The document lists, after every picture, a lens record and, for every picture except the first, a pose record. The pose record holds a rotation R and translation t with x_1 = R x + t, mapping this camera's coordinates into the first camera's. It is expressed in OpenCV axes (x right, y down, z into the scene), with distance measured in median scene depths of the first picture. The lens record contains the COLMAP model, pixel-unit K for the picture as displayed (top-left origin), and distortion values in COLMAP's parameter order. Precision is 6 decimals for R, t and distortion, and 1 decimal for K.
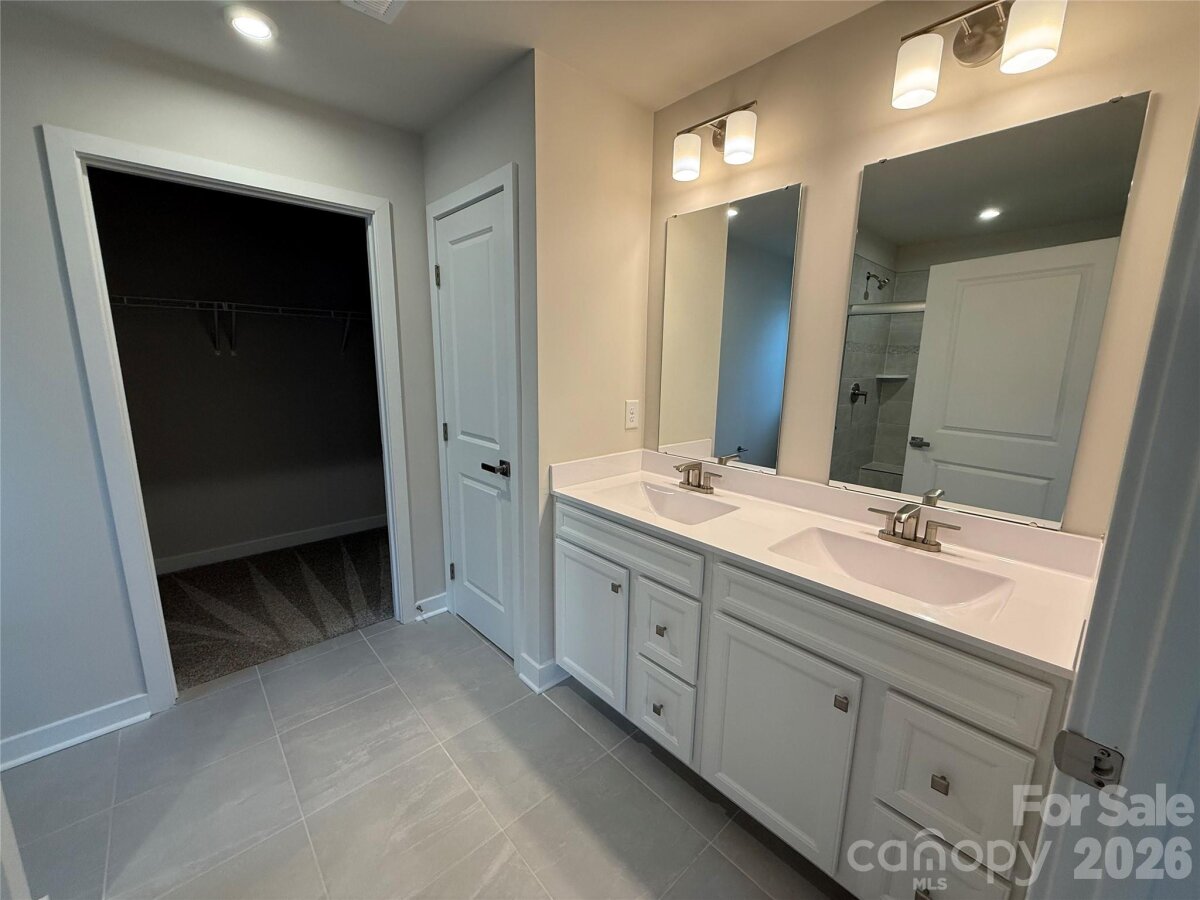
lens RADIAL K [[482.3, 0, 597.4], [0, 482.3, 450.5], [0, 0, 1]] dist [0.004198, 0.000391]
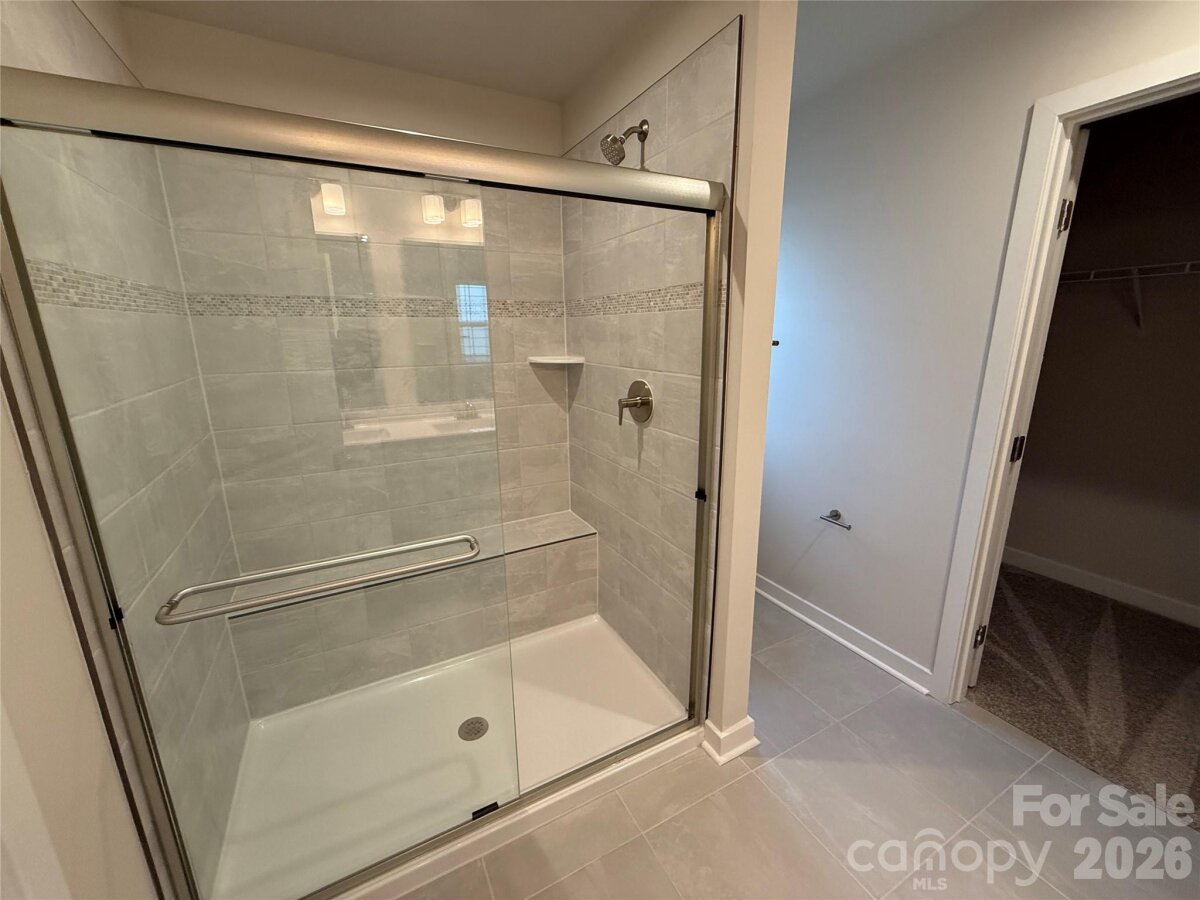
lens RADIAL K [[482.3, 0, 597.4], [0, 482.3, 450.5], [0, 0, 1]] dist [0.004198, 0.000391]
pose [[-0.248390, 0.219612, -0.943437, 0.095956], [-0.173016, 0.948240, 0.266282, -0.085055], [0.953083, 0.229372, -0.197537, 0.369094]]
